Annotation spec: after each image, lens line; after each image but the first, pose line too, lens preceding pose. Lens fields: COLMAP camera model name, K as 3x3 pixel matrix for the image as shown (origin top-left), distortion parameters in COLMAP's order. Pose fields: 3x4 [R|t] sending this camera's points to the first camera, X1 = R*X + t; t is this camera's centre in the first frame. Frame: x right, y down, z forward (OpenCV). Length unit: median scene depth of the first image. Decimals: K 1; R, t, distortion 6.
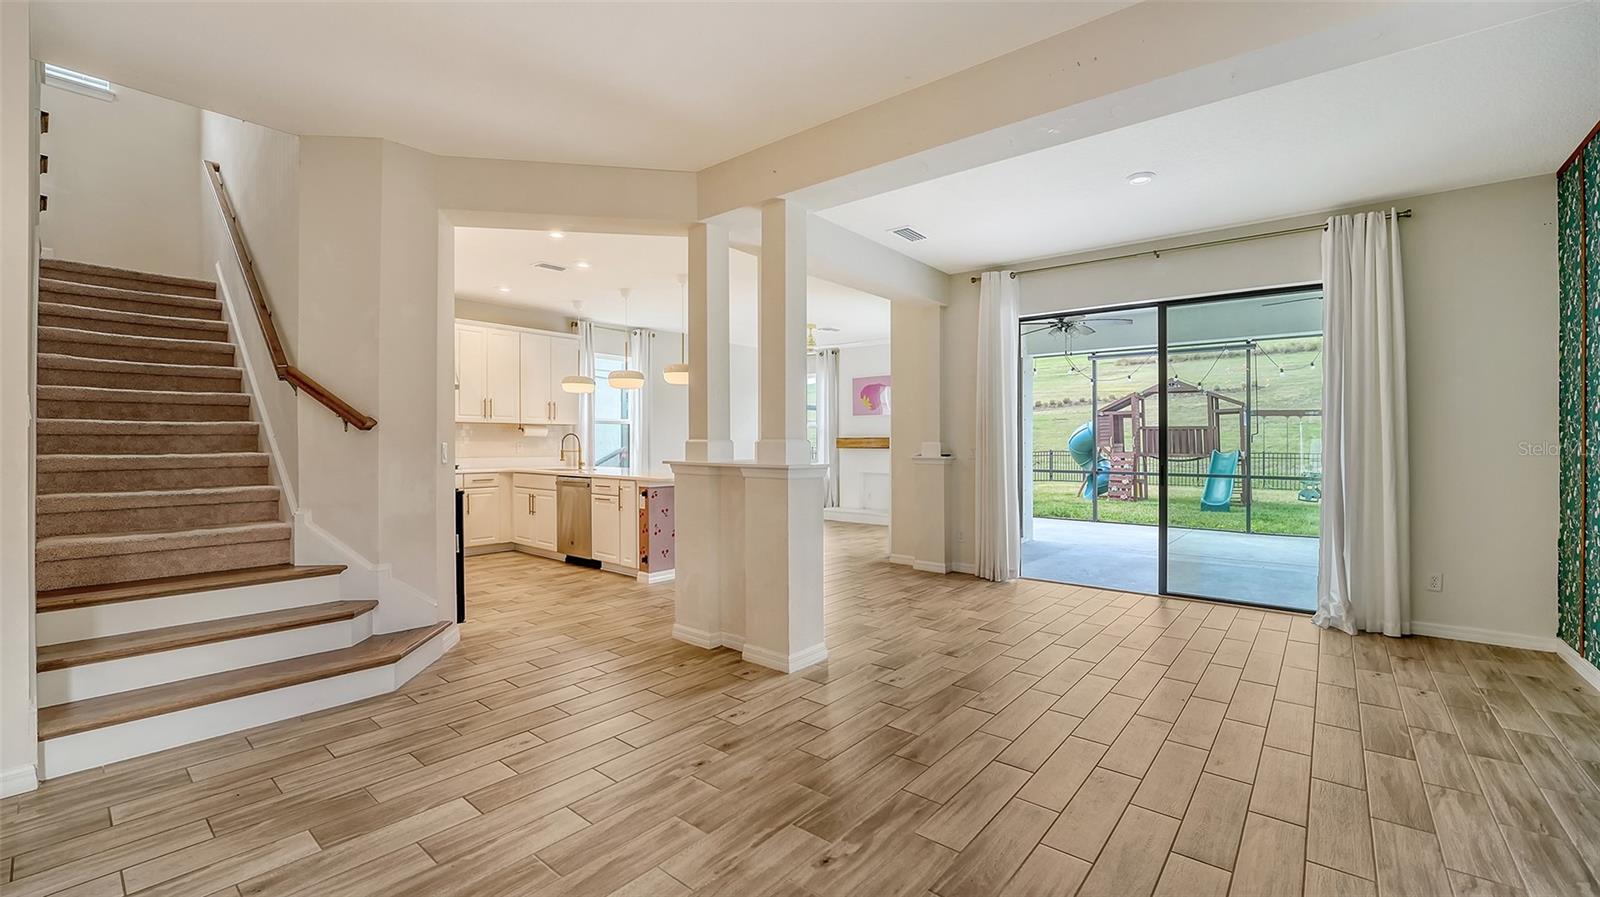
lens RADIAL K [[655.2, 0, 801.4], [0, 655.2, 451.9], [0, 0, 1]] dist [-0.027213, 0.001877]
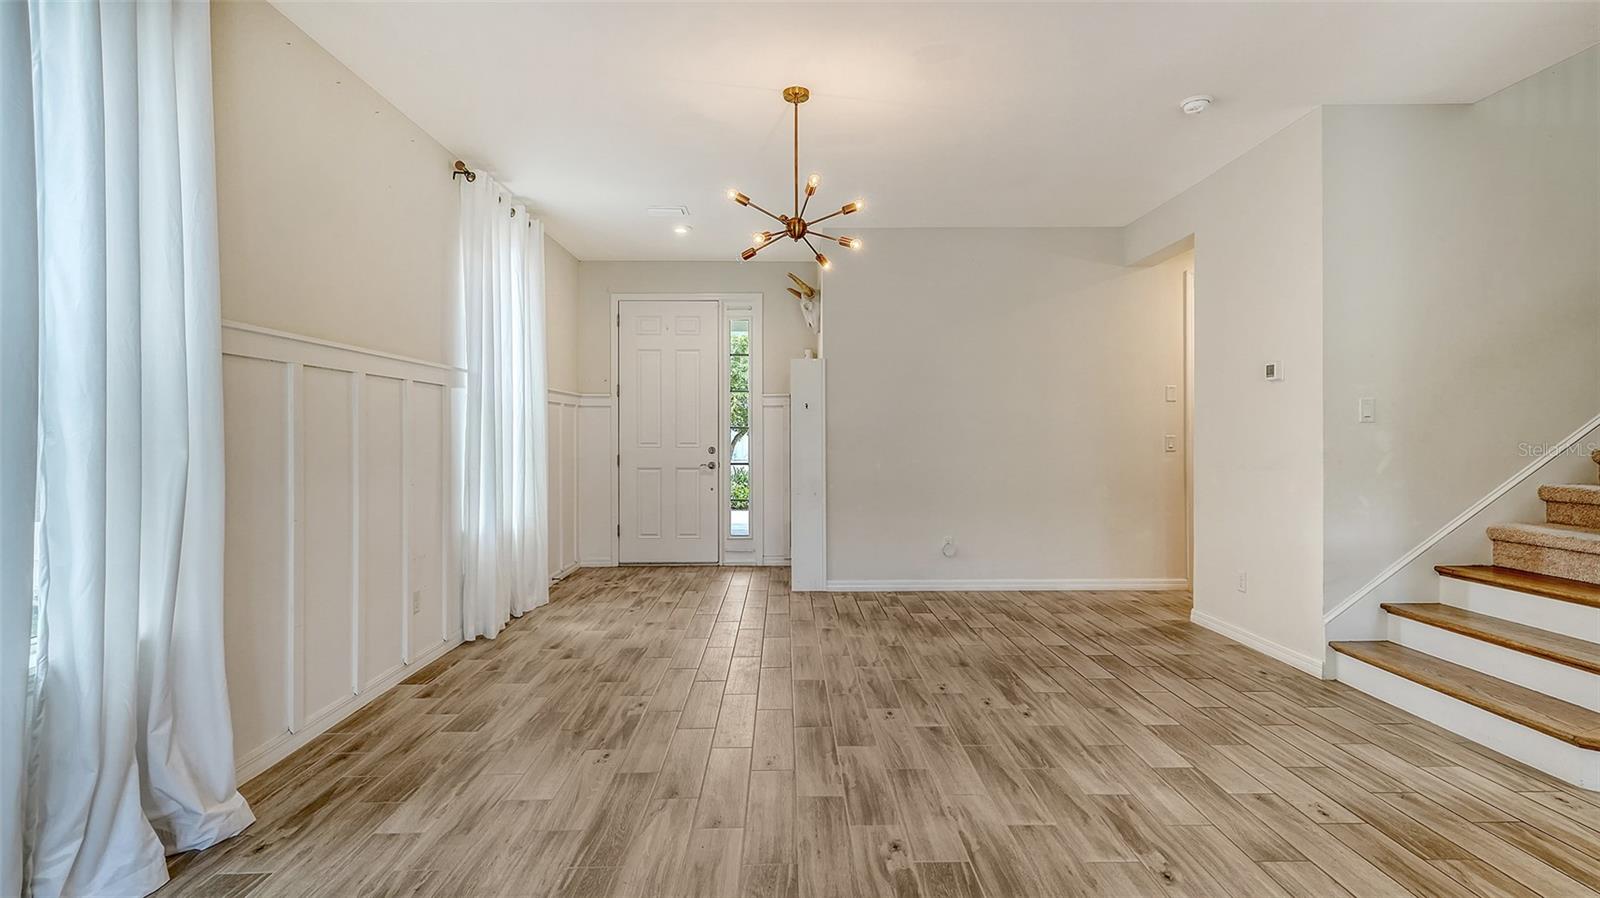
lens RADIAL K [[777.2, 0, 797.0], [0, 777.2, 426.9], [0, 0, 1]] dist [0.010348, -0.000401]
pose [[-0.760117, -0.006001, -0.649758, 0.427285], [-0.008300, 0.999965, 0.000474, -0.010520], [0.649733, 0.005753, -0.760141, 0.819582]]
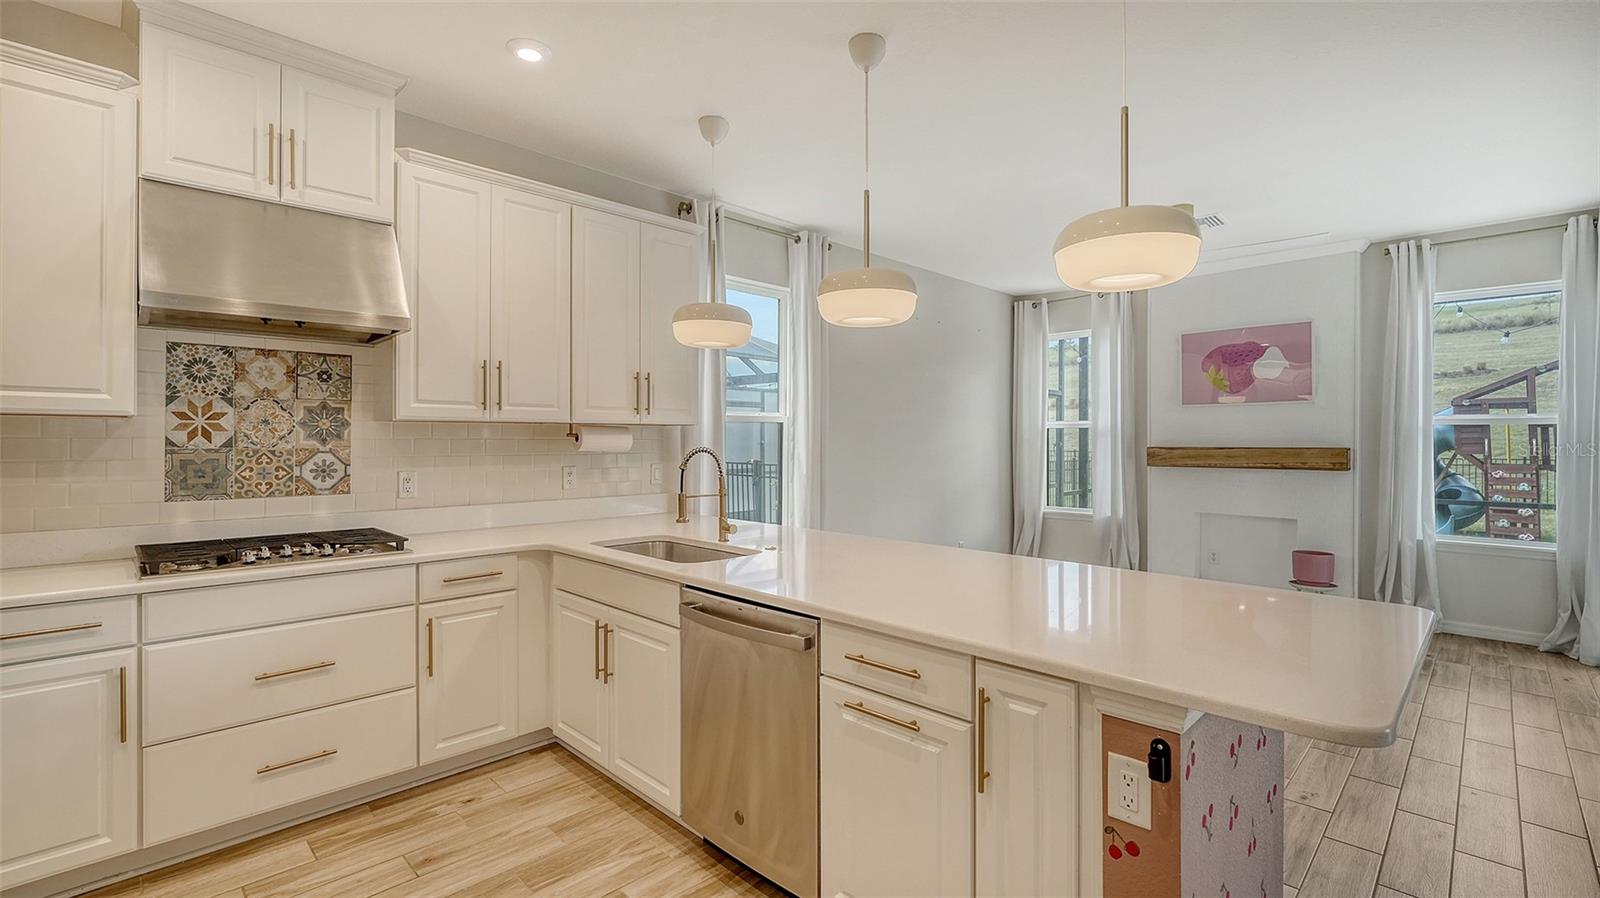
lens RADIAL K [[694.5, 0, 802.4], [0, 694.5, 438.0], [0, 0, 1]] dist [-0.018366, -0.000331]
pose [[0.996499, -0.001977, -0.083578, -0.444290], [0.000557, 0.999855, -0.017011, -0.046993], [0.083599, 0.016905, 0.996356, 1.025912]]
